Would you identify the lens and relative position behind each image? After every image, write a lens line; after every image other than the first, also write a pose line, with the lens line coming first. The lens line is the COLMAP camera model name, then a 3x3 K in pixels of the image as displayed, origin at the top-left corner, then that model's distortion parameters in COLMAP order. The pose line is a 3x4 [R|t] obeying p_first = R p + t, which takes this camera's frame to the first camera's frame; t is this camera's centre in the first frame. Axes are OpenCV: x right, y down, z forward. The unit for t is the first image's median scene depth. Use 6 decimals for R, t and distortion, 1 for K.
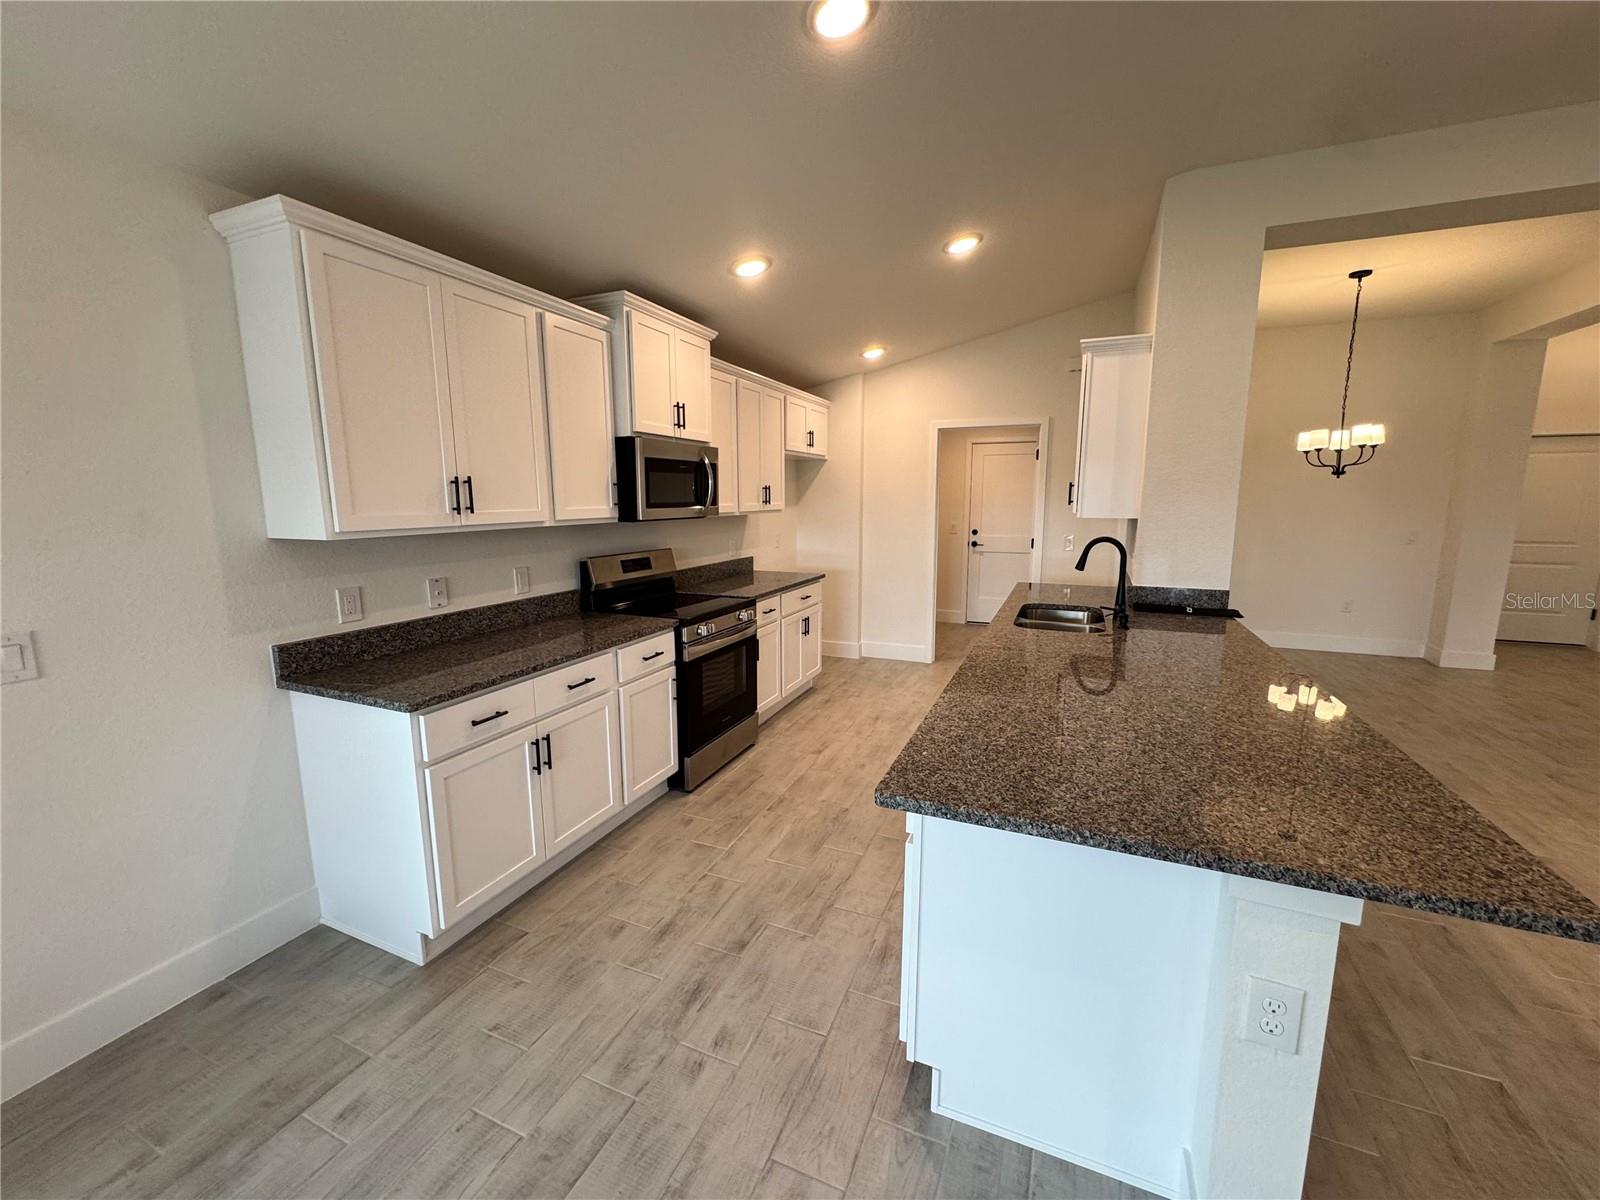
lens RADIAL K [[642.0, 0, 800.0], [0, 642.0, 600.0], [0, 0, 1]] dist [-0.001014, -0.000147]
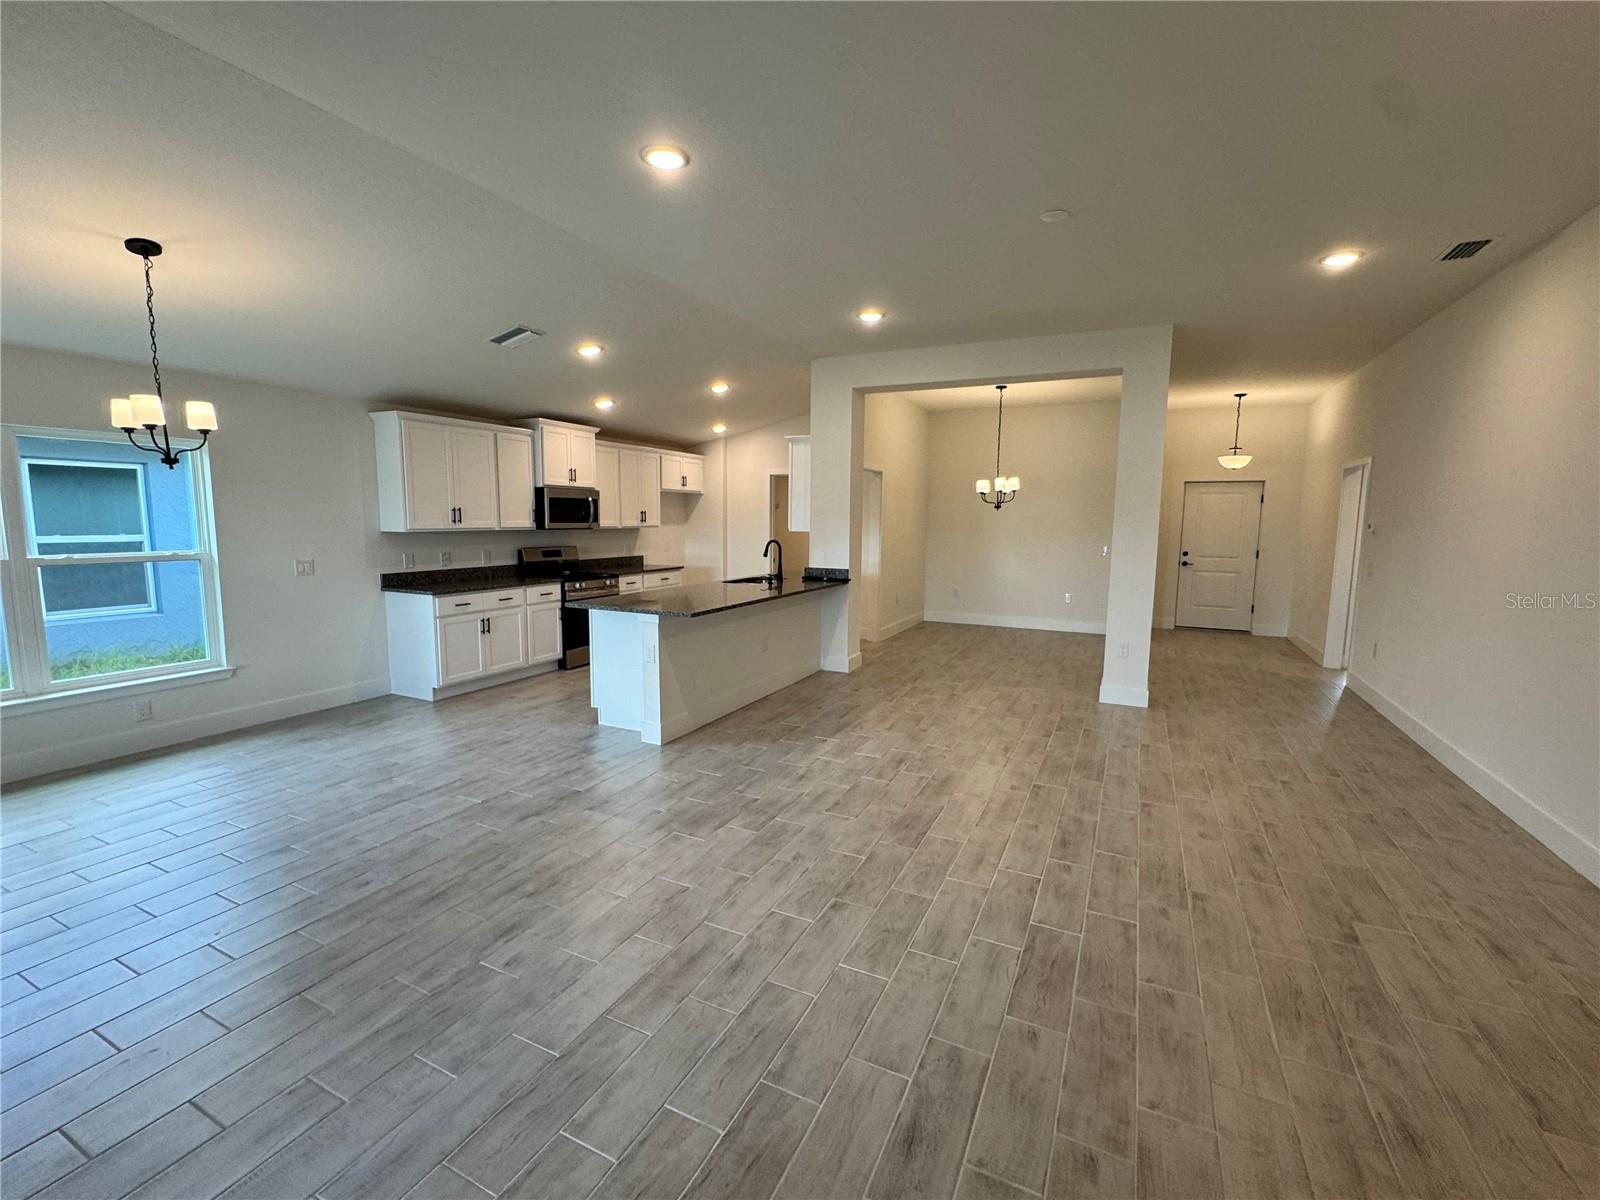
lens RADIAL K [[692.8, 0, 800.0], [0, 692.8, 600.0], [0, 0, 1]] dist [0.000250, 0.000022]
pose [[0.998660, 0.017591, -0.048676, 0.648878], [-0.019605, 0.998959, -0.041201, 0.170994], [0.047900, 0.042100, 0.997964, -1.103880]]
